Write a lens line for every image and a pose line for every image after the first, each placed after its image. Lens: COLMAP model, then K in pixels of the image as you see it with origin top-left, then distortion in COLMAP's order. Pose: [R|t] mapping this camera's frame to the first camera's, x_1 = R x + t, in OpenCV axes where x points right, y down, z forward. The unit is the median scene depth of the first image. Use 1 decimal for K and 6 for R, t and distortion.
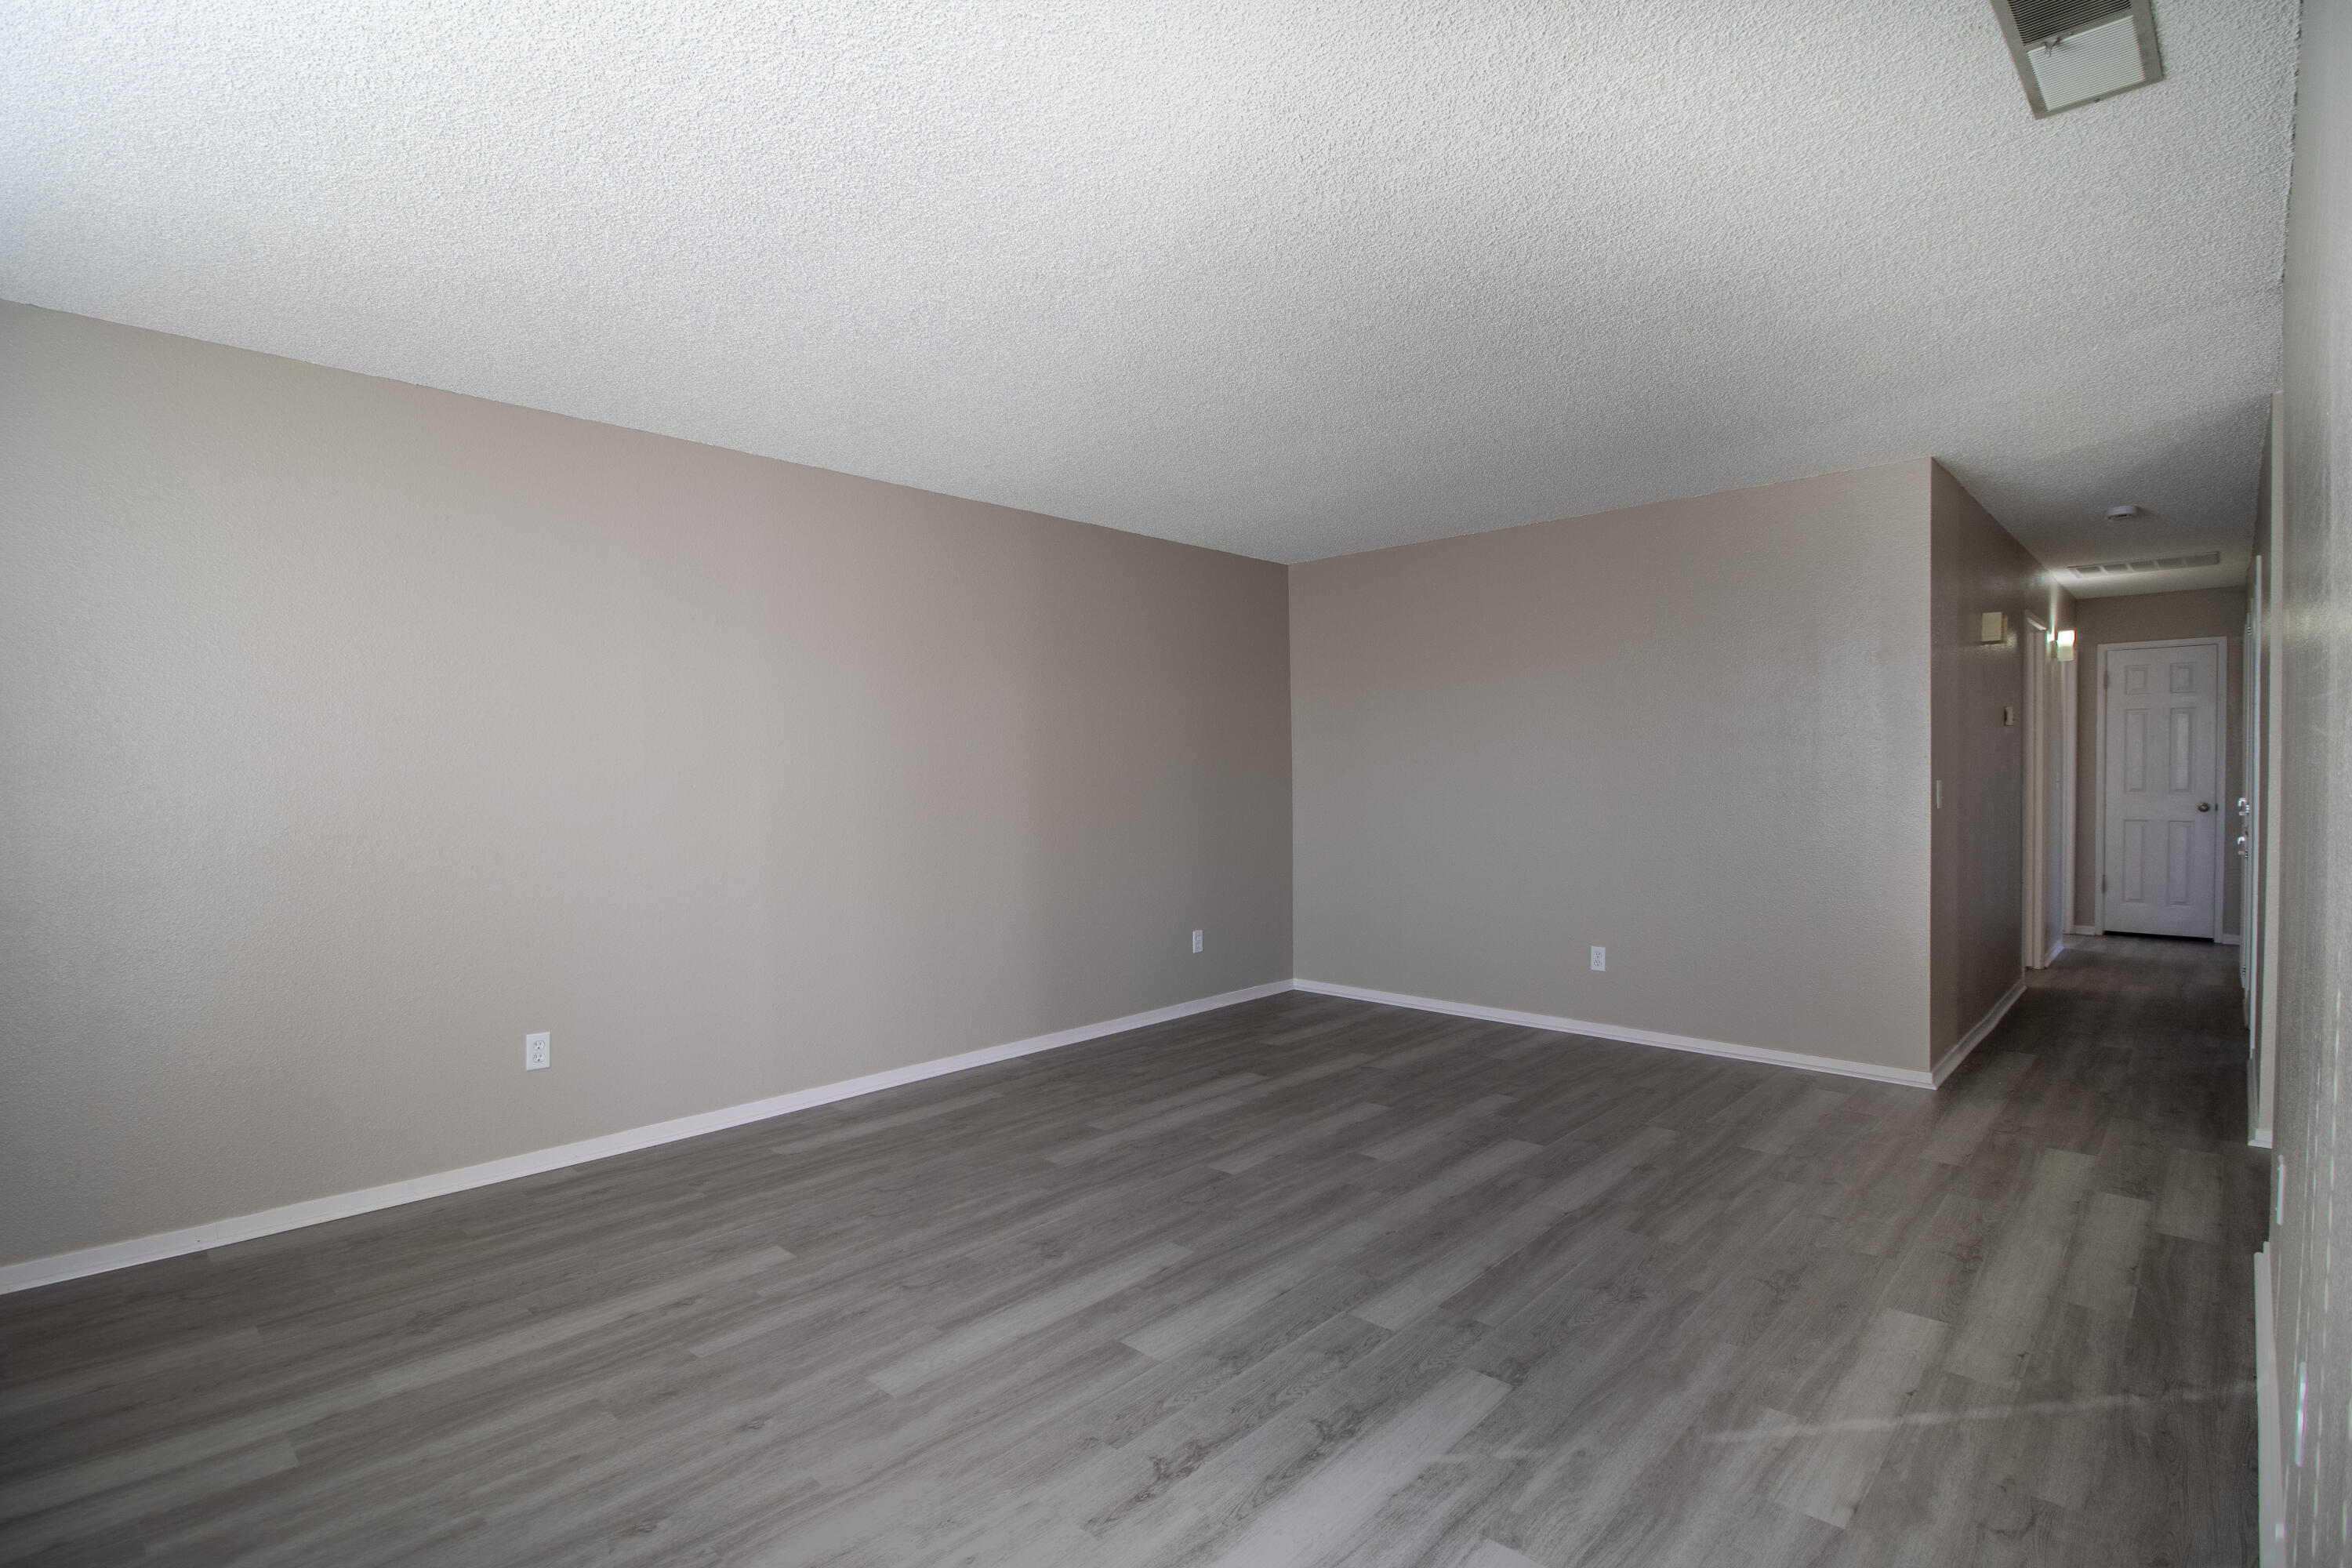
lens RADIAL K [[1141.8, 0, 1161.4], [0, 1141.8, 790.5], [0, 0, 1]] dist [0.000483, -0.017798]
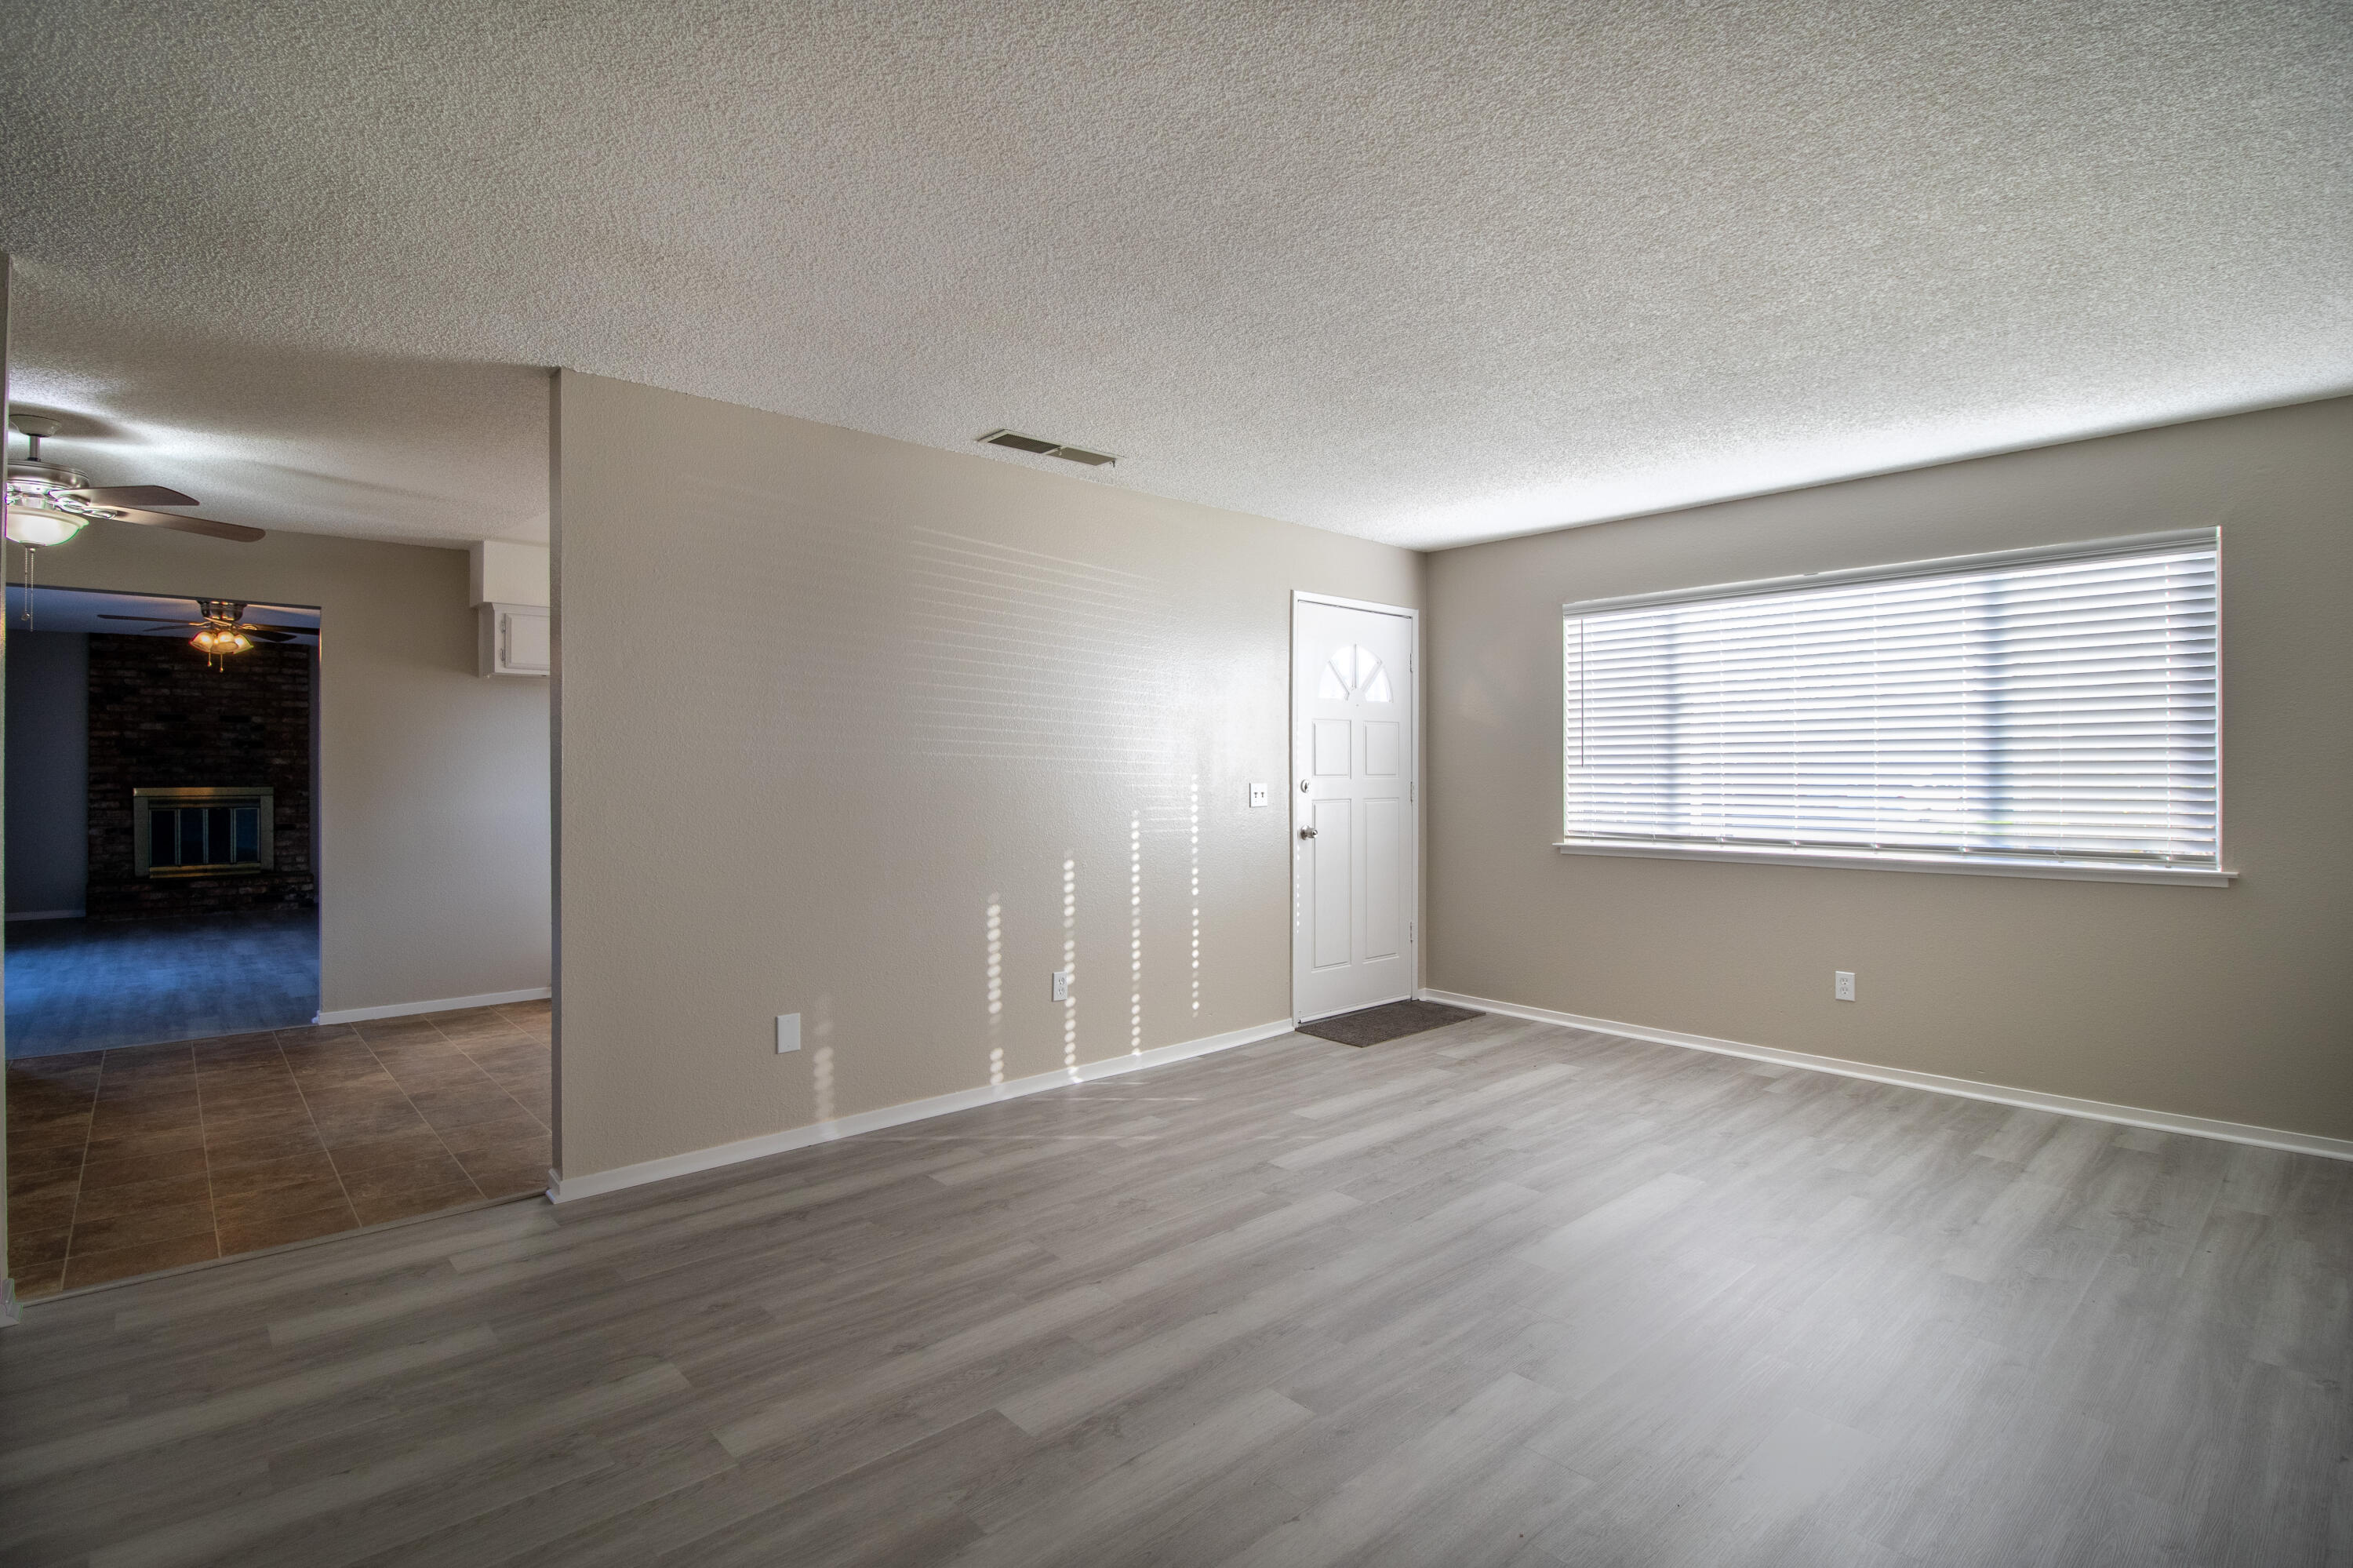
lens RADIAL K [[1142.3, 0, 1161.9], [0, 1142.3, 790.5], [0, 0, 1]] dist [0.000483, -0.017798]
pose [[-0.997195, 0.009045, 0.074293, 0.283023], [0.011592, 0.999358, 0.033910, -0.037387], [-0.073939, 0.034676, -0.996660, 2.191875]]
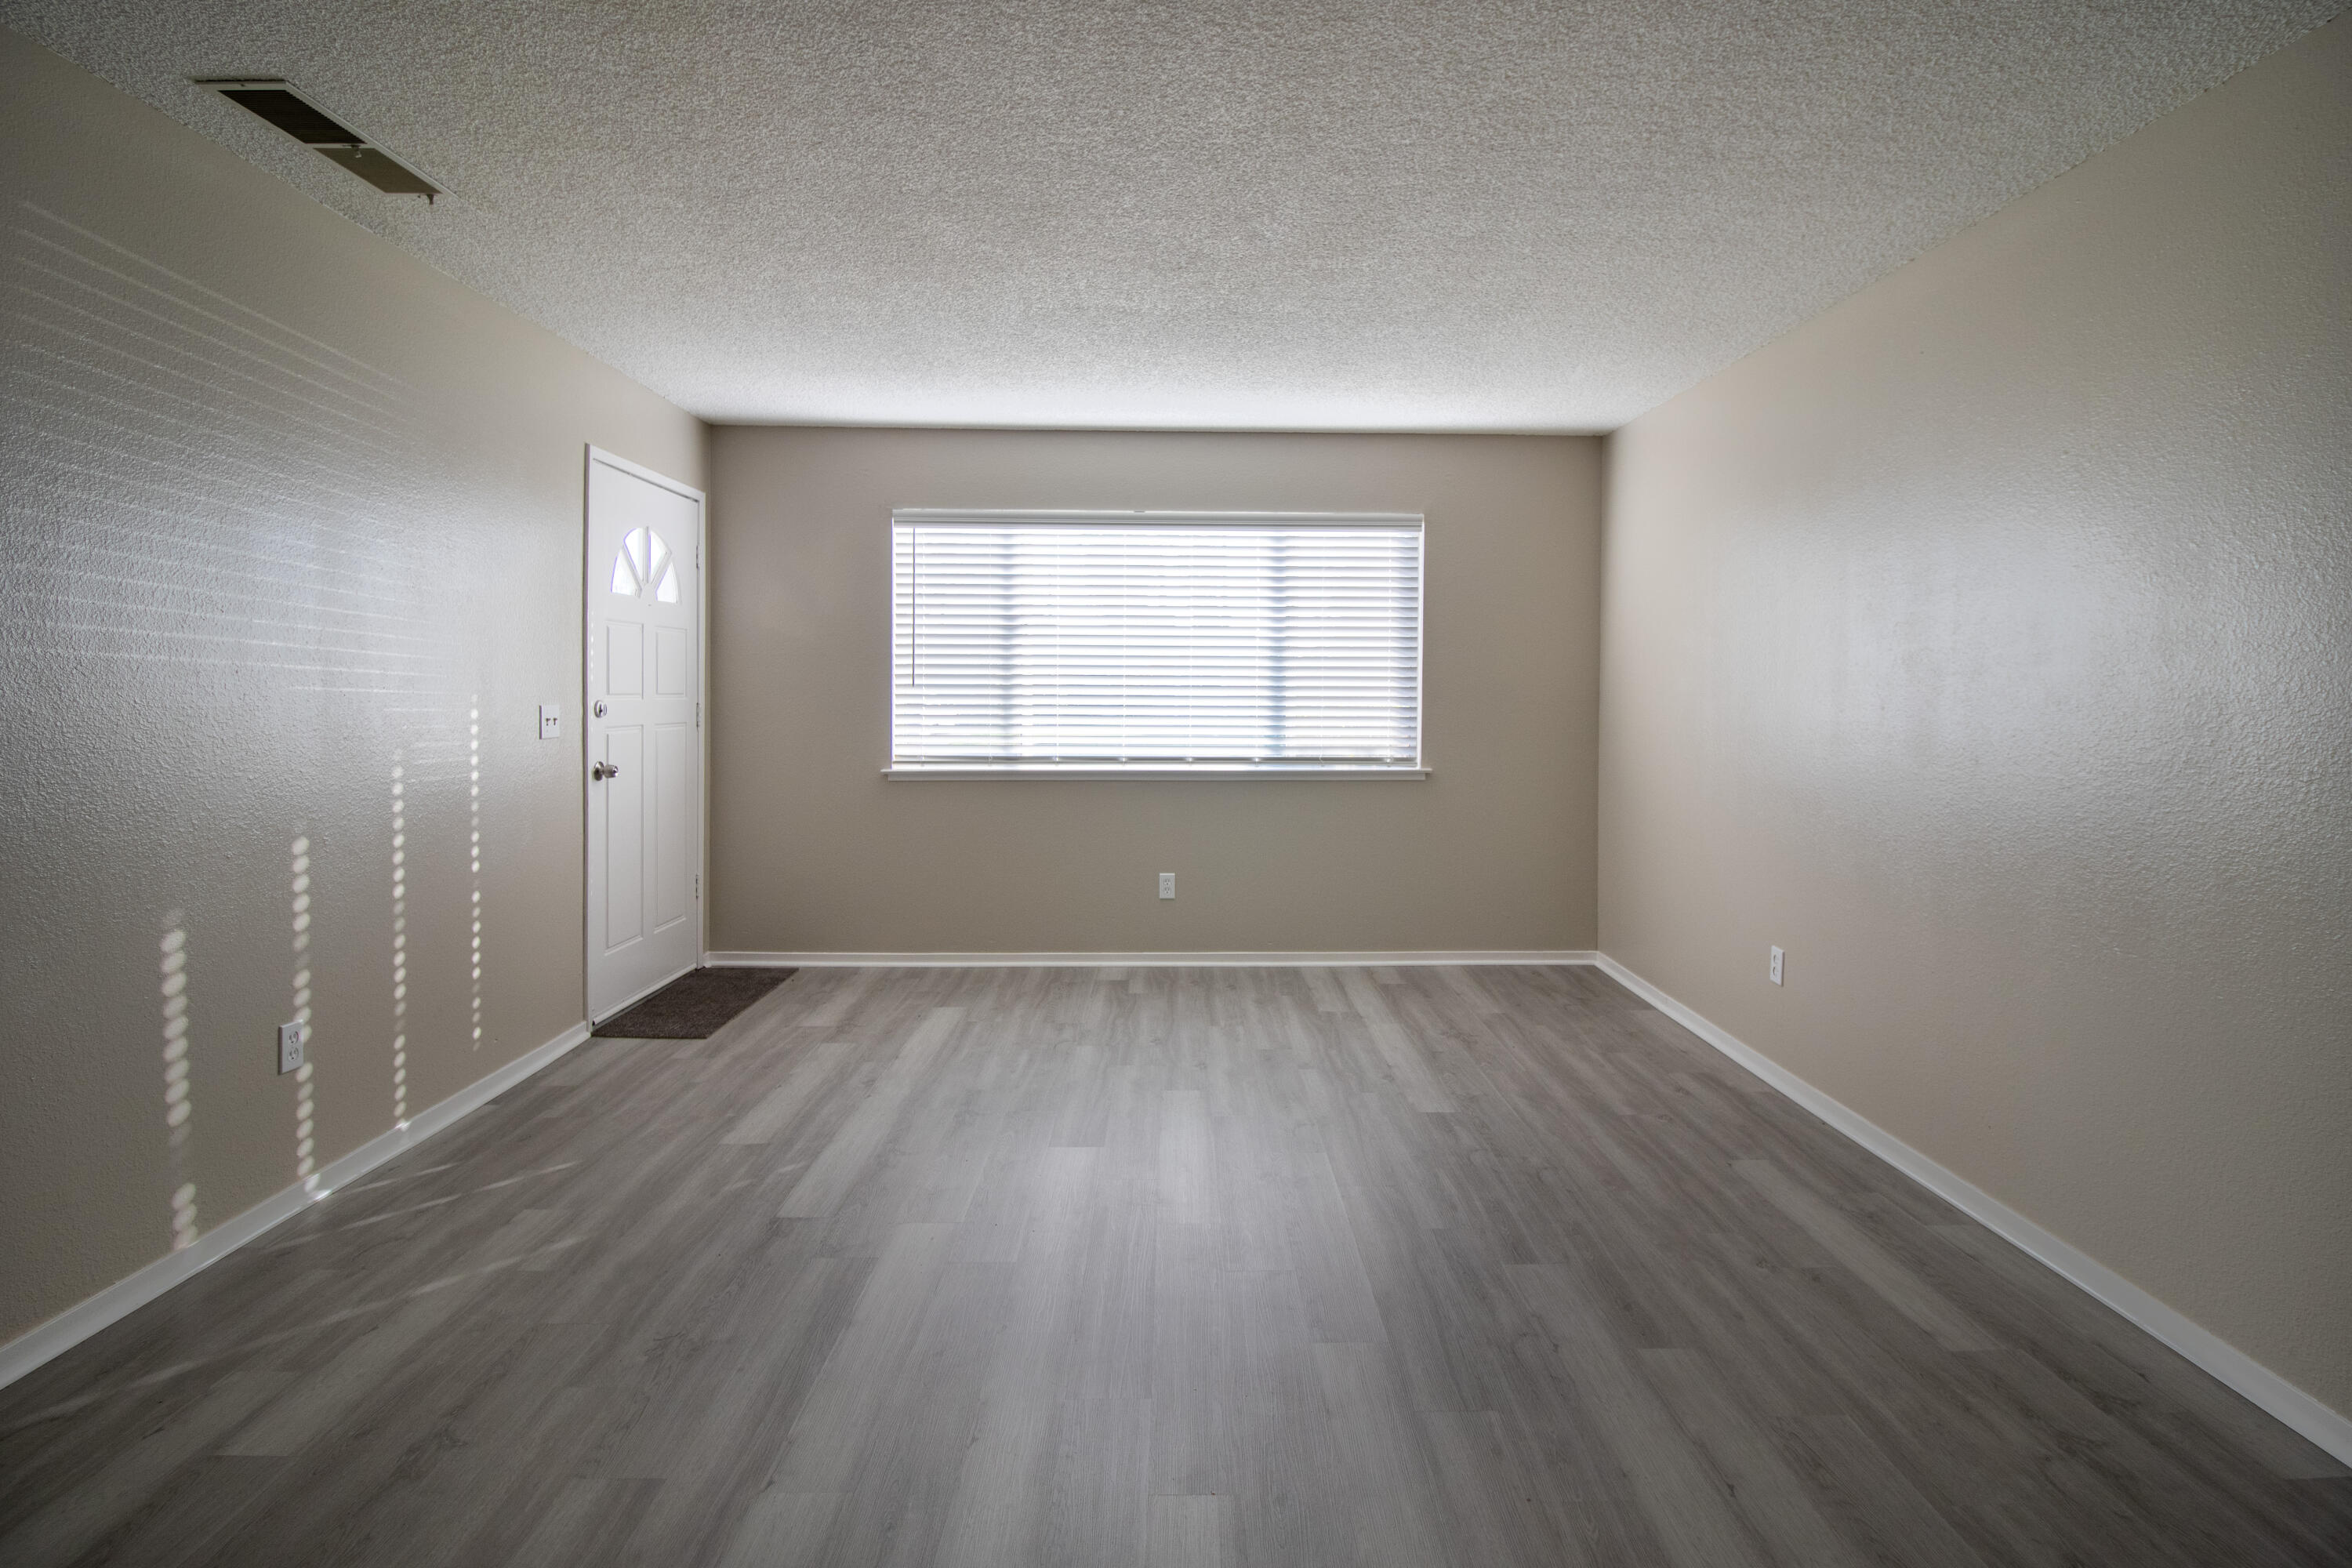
lens RADIAL K [[1164.2, 0, 1248.6], [0, 1164.2, 727.3], [0, 0, 1]] dist [-0.001805, -0.007083]
pose [[-0.684795, 0.028134, -0.728193, 0.712678], [-0.013337, 0.998603, 0.051124, -0.040906], [0.728614, 0.044721, -0.683463, 1.838721]]
